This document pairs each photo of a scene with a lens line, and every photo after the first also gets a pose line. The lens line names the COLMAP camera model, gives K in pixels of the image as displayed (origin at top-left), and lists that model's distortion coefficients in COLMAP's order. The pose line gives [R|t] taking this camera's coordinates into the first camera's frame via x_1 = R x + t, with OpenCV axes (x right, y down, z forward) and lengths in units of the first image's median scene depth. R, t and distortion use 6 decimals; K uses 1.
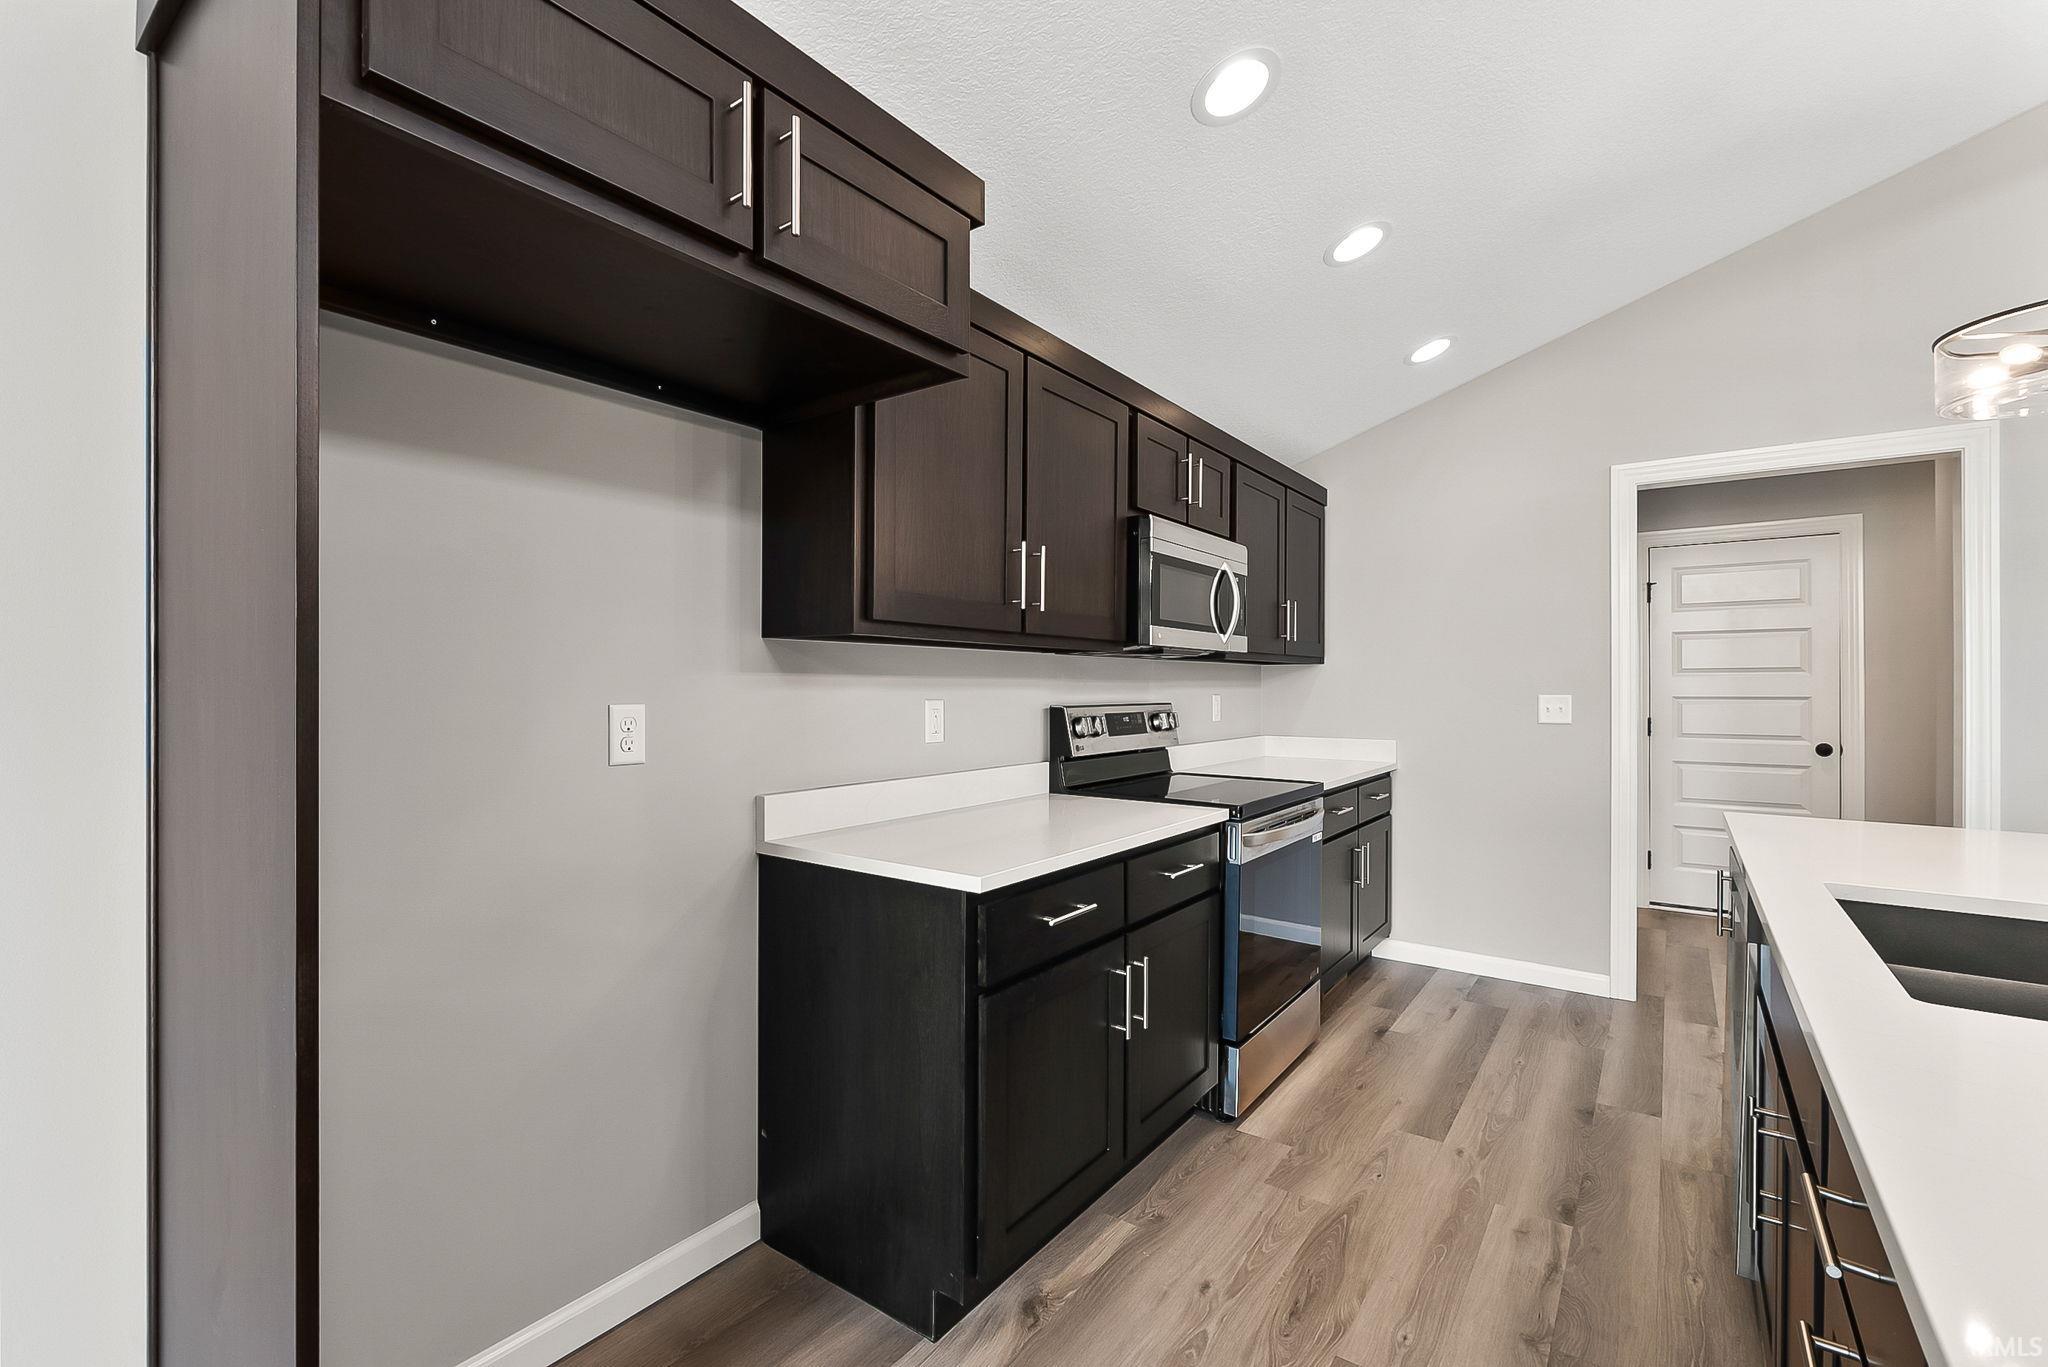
lens RADIAL K [[892.9, 0, 1017.4], [0, 892.9, 687.8], [0, 0, 1]] dist [-0.005489, -0.000214]
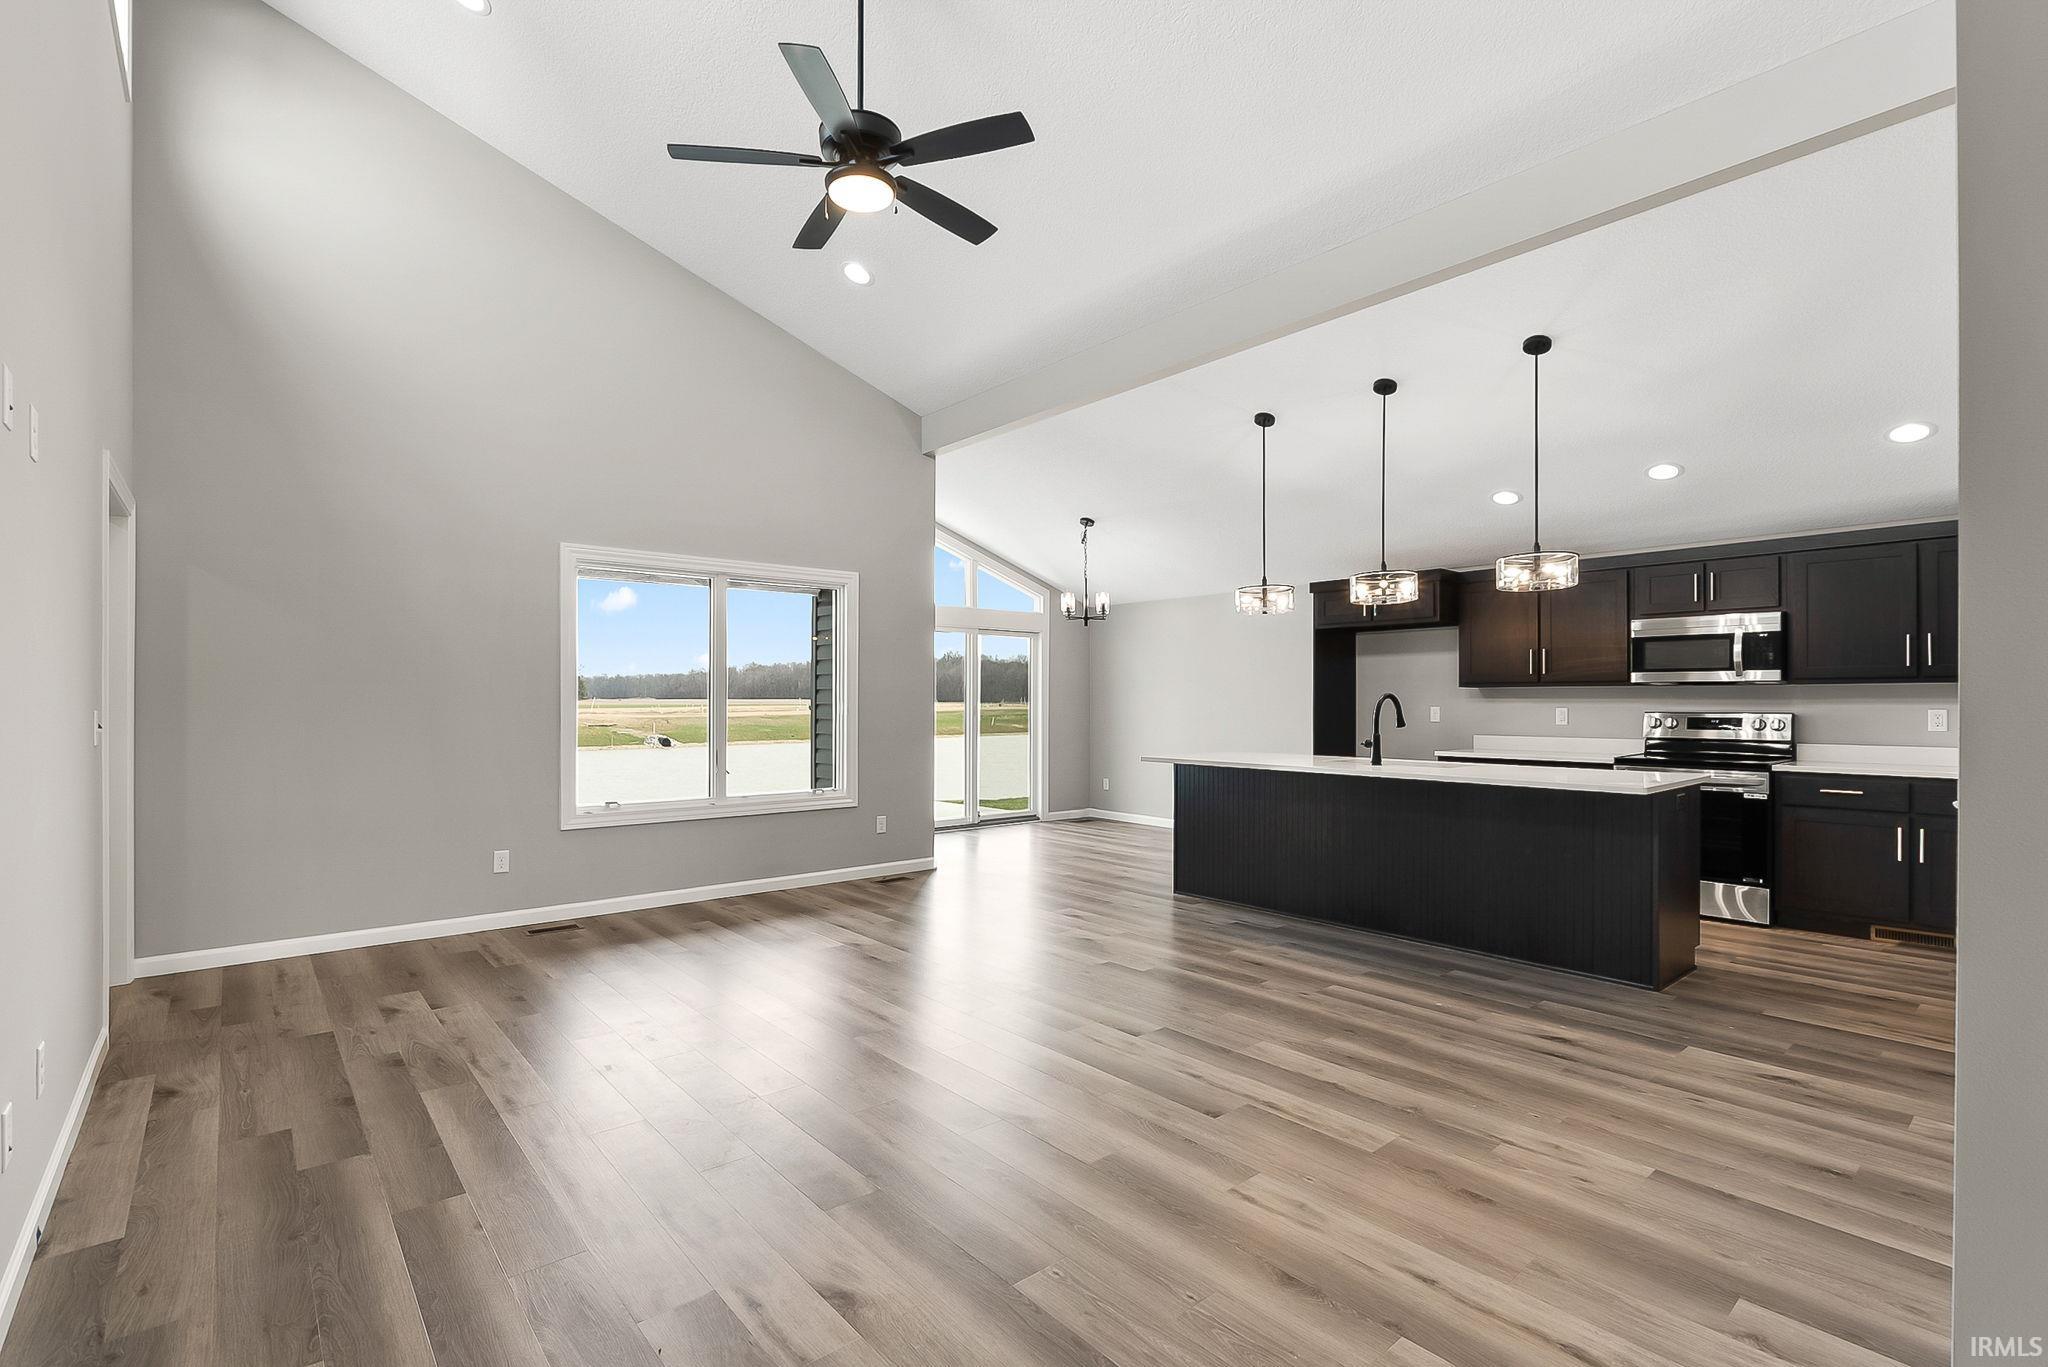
lens RADIAL K [[935.6, 0, 1027.4], [0, 935.6, 700.6], [0, 0, 1]] dist [0.002293, 0.000383]
pose [[-0.220247, -0.003589, -0.975438, 2.528553], [-0.003014, 0.999991, -0.002999, 0.005422], [0.975439, 0.002279, -0.220256, 0.099275]]
